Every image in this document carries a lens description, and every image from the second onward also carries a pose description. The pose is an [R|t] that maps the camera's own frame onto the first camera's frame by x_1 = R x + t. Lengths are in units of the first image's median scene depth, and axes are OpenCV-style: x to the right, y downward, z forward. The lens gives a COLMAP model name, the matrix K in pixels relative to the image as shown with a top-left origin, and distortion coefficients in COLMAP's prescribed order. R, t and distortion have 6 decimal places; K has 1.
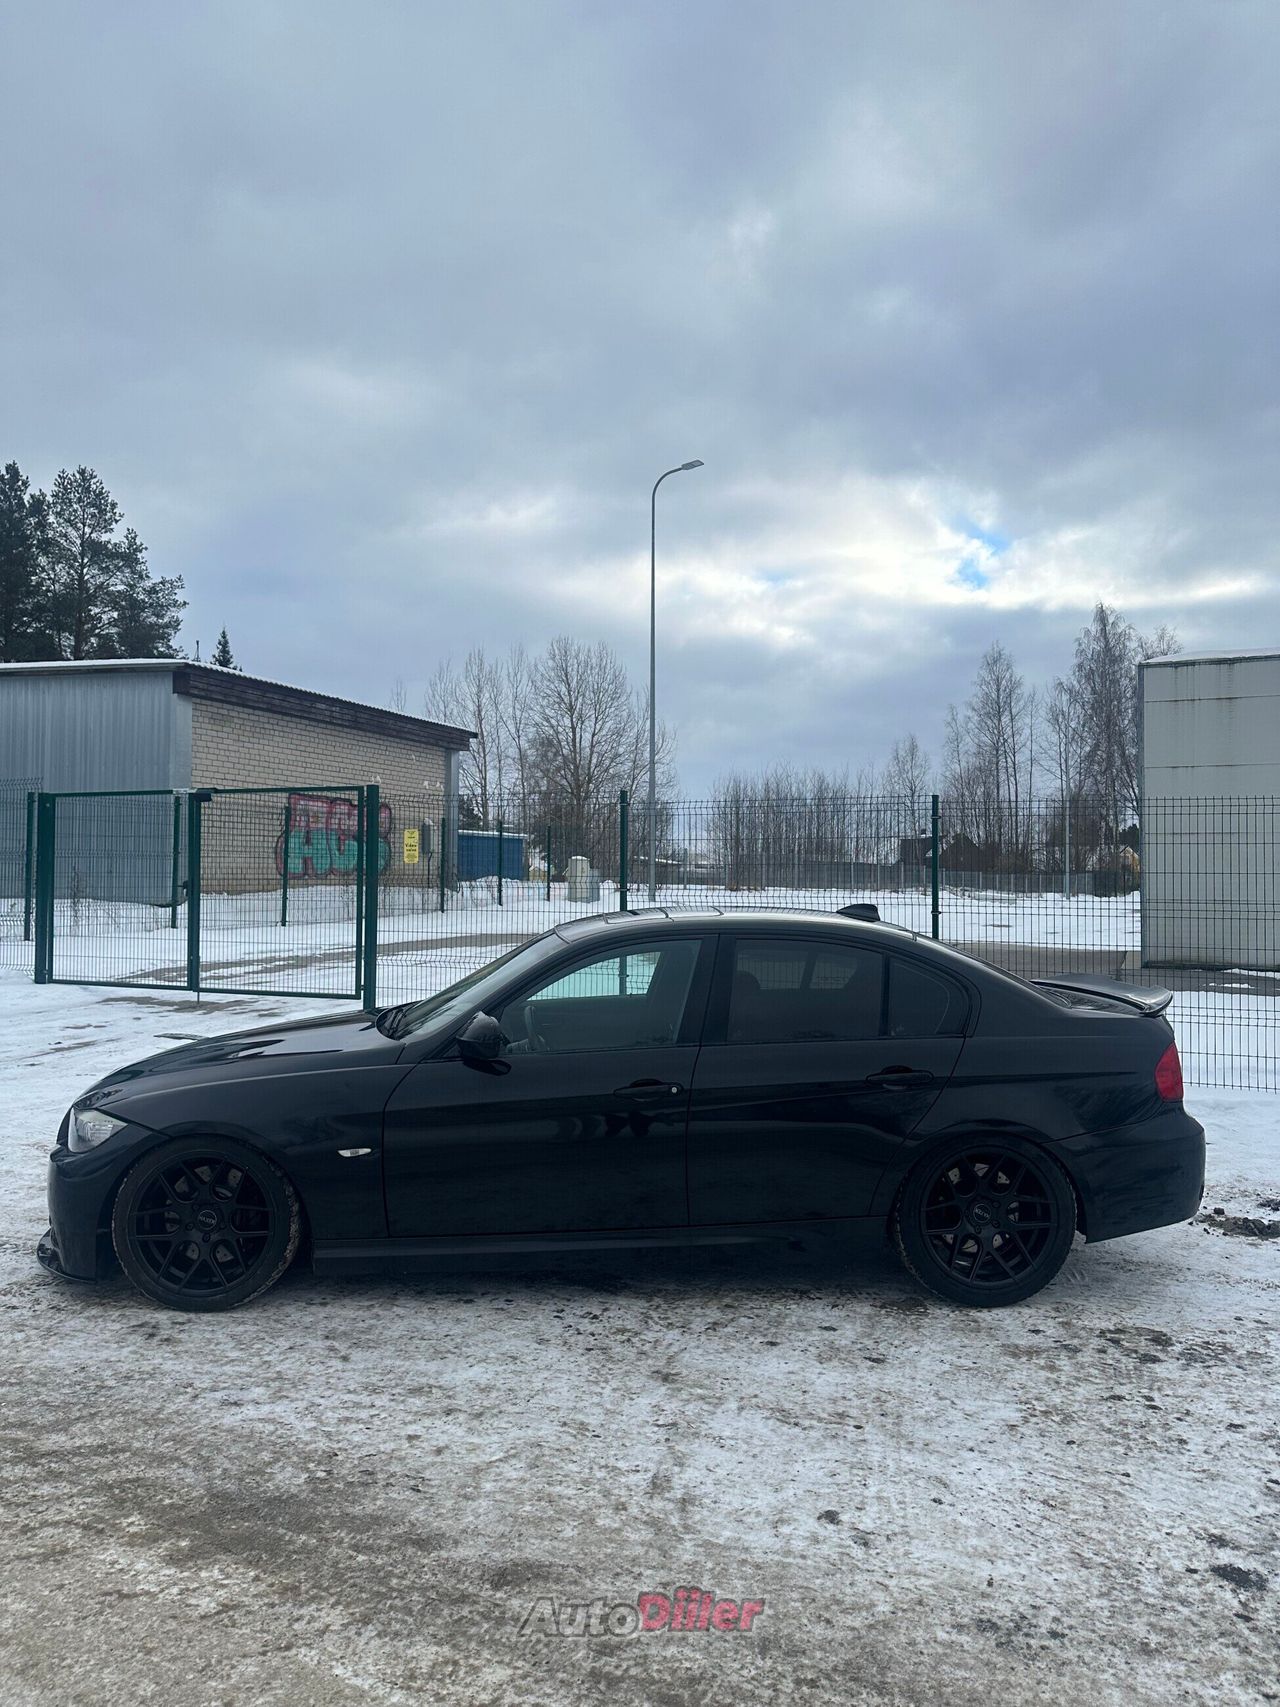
lens RADIAL K [[1187.9, 0, 633.5], [0, 1187.9, 838.9], [0, 0, 1]] dist [0.028541, -0.031563]
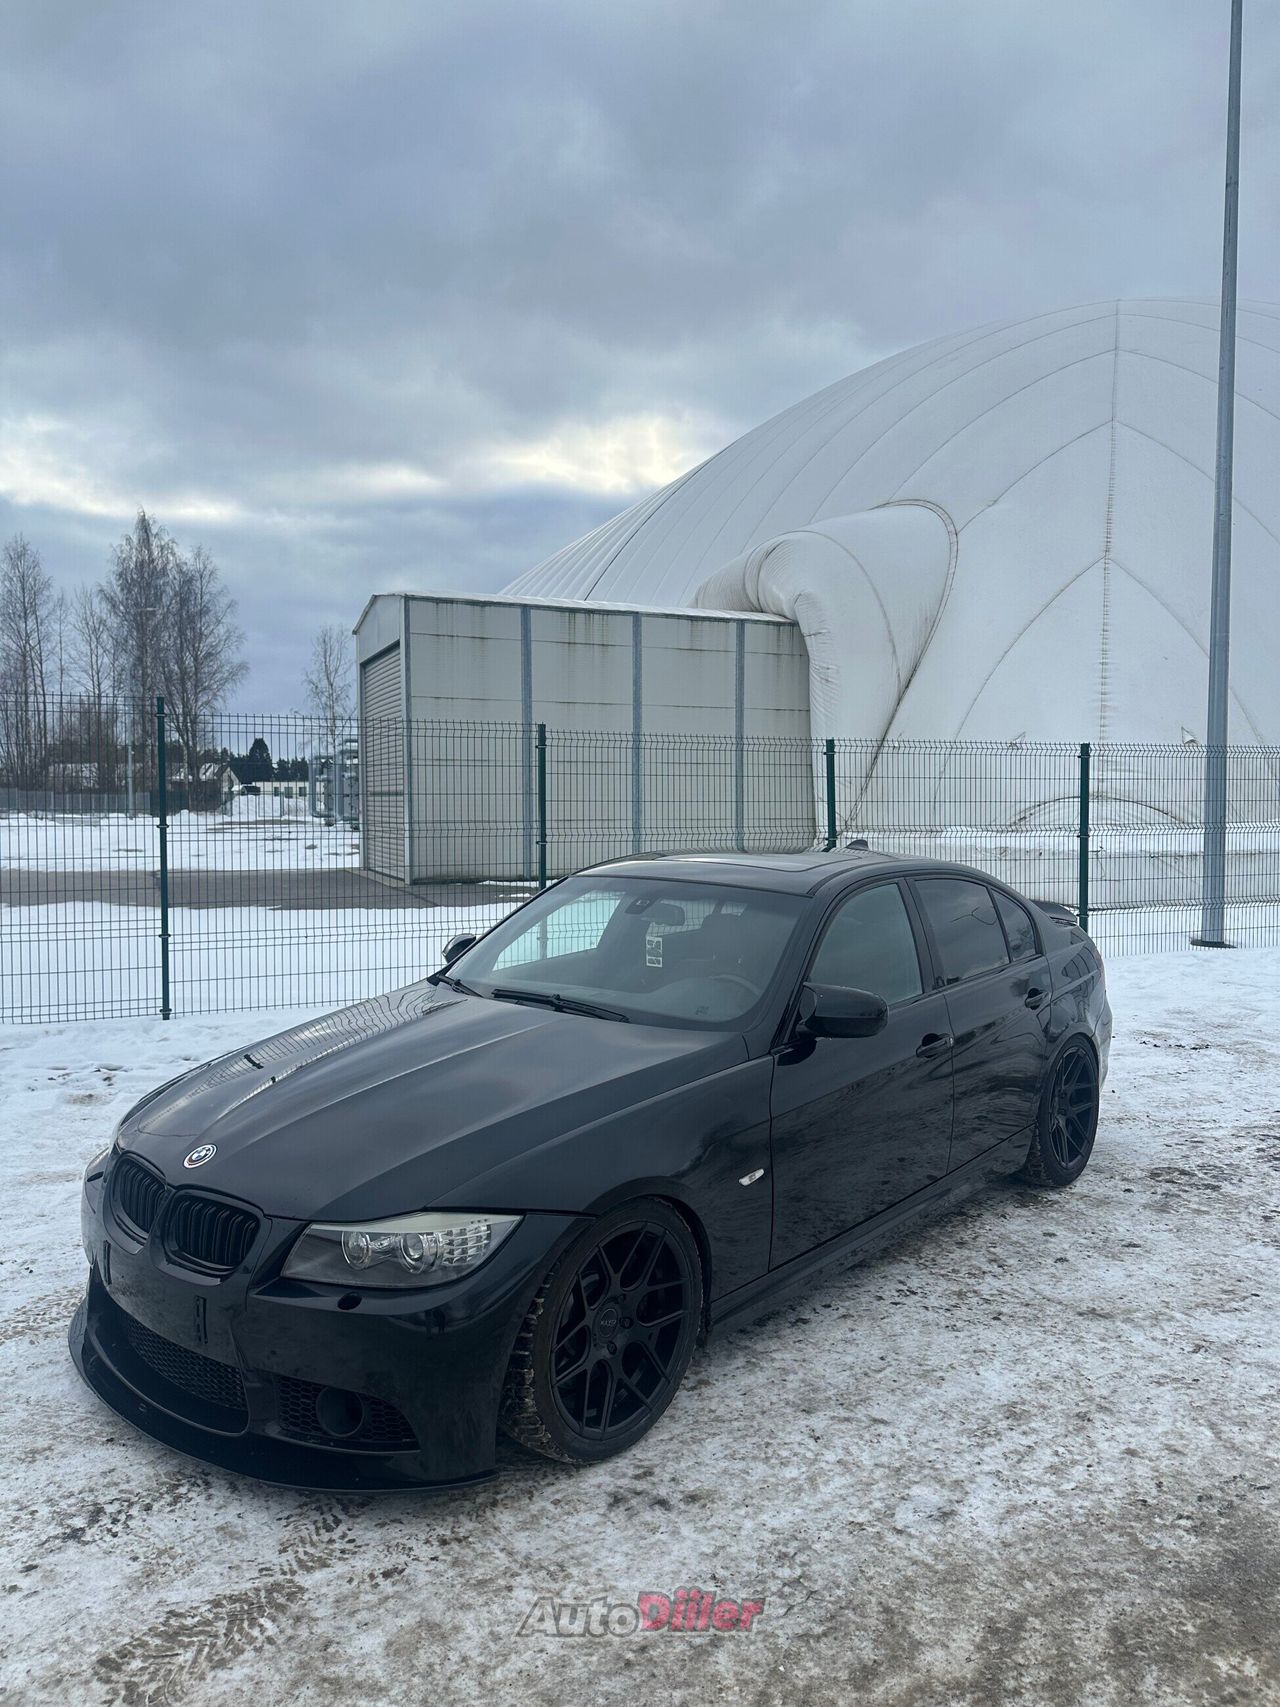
lens RADIAL K [[1197.4, 0, 635.0], [0, 1197.4, 876.9], [0, 0, 1]] dist [0.022669, -0.022363]
pose [[0.697175, -0.054118, 0.714855, -0.887133], [-0.017491, 0.995566, 0.092427, -0.005264], [-0.716687, -0.076941, 0.693137, 0.560428]]
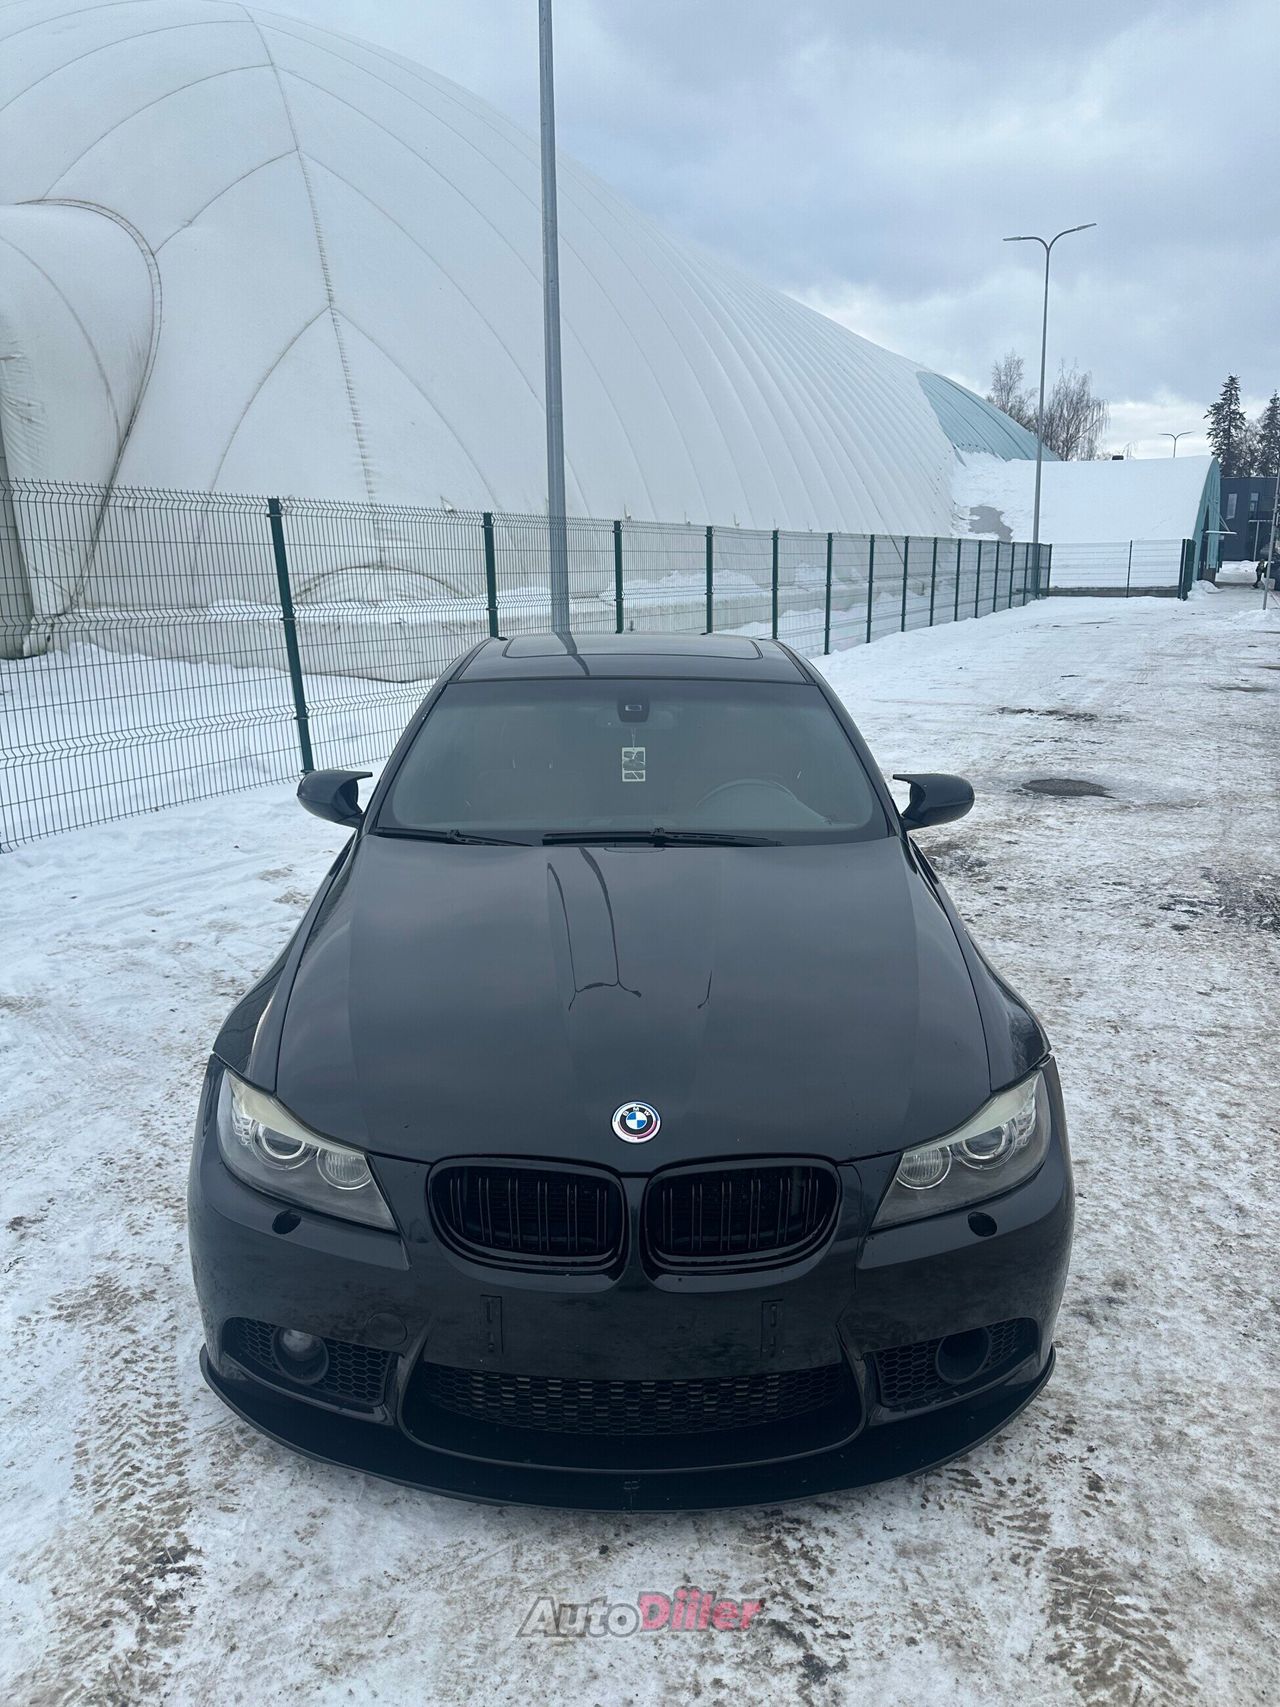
lens RADIAL K [[1197.4, 0, 635.0], [0, 1197.4, 876.9], [0, 0, 1]] dist [0.022669, -0.022363]
pose [[0.045898, -0.260833, 0.964292, -1.015046], [-0.019225, 0.964900, 0.261913, 0.007144], [-0.998761, -0.030560, 0.039273, 1.251821]]
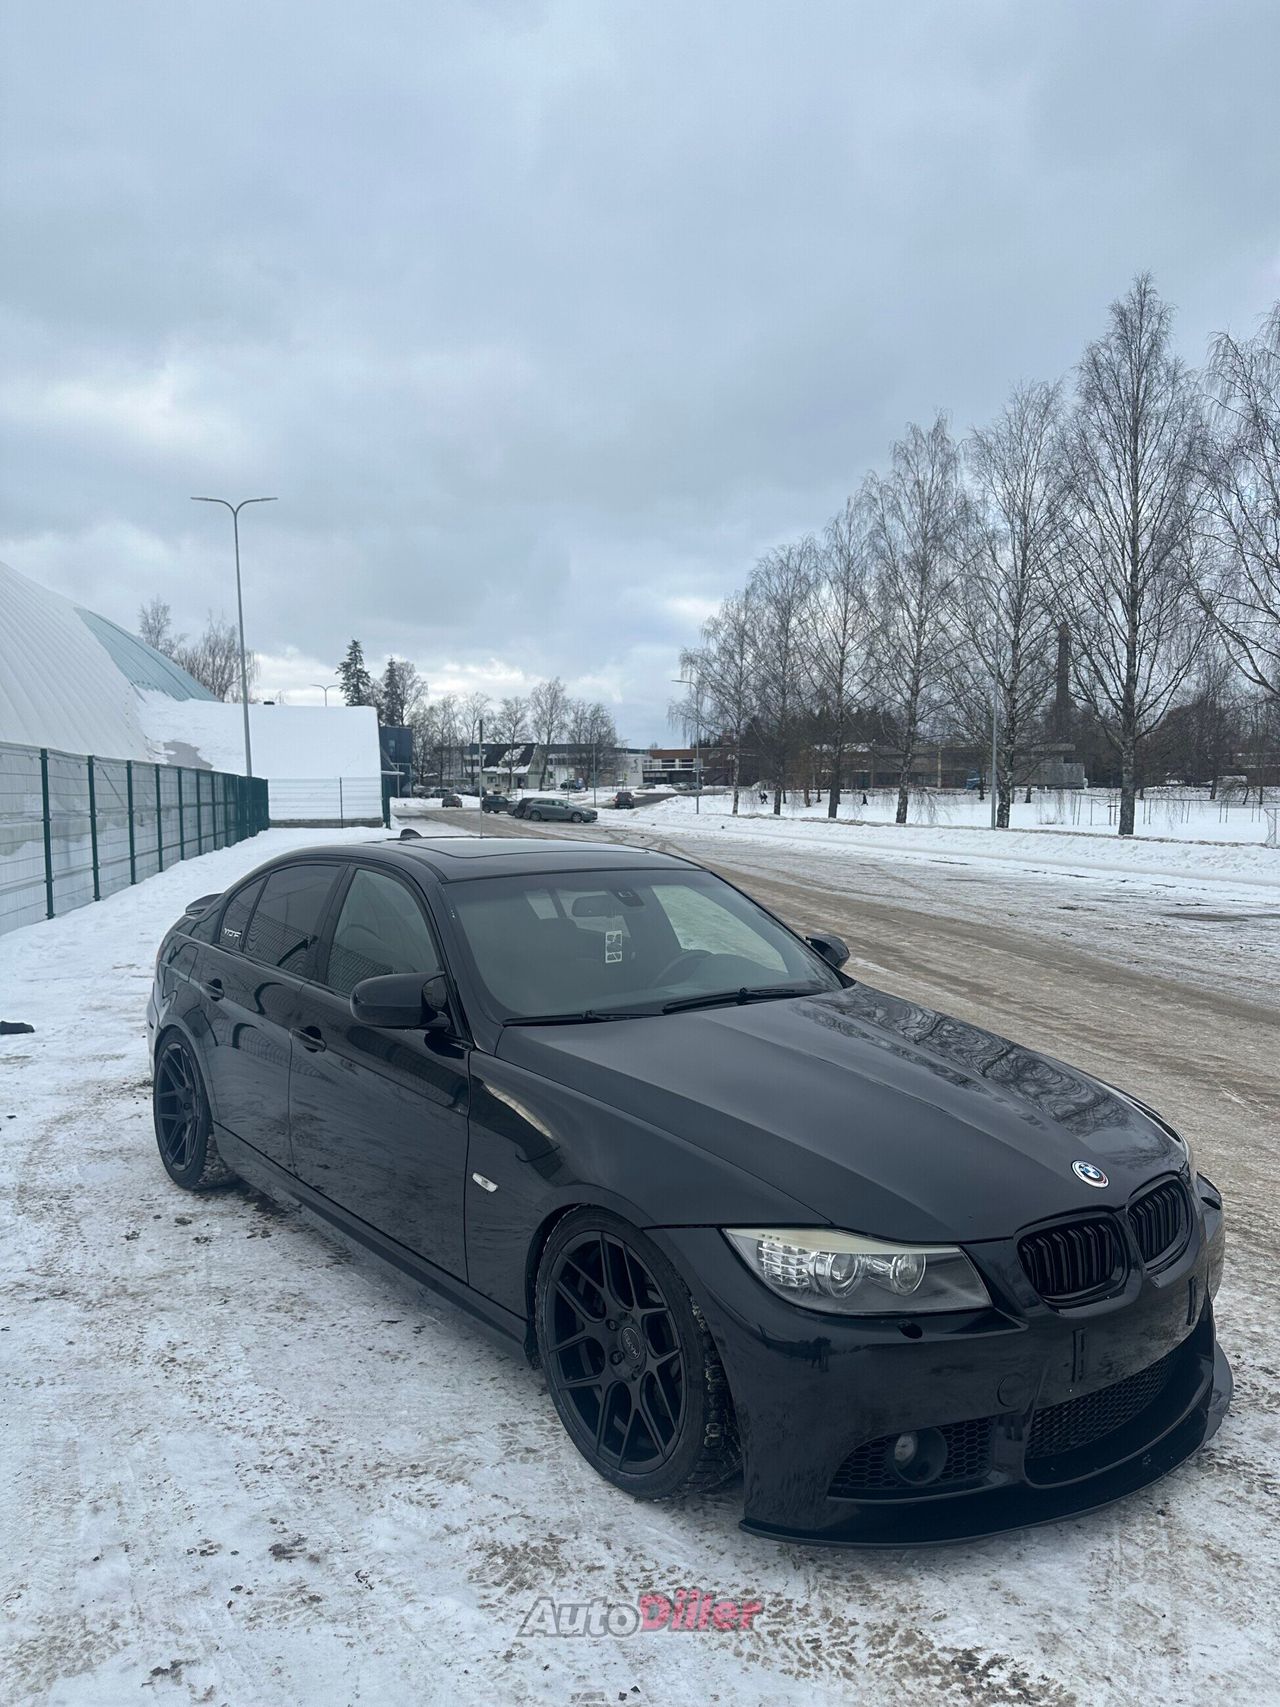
lens RADIAL K [[1208.5, 0, 639.2], [0, 1208.5, 902.9], [0, 0, 1]] dist [0.003707, -0.002495]
pose [[-0.592963, -0.079279, 0.801317, -0.927899], [-0.027690, 0.996560, 0.078105, 0.045674], [-0.804753, 0.024125, -0.593119, 1.876291]]
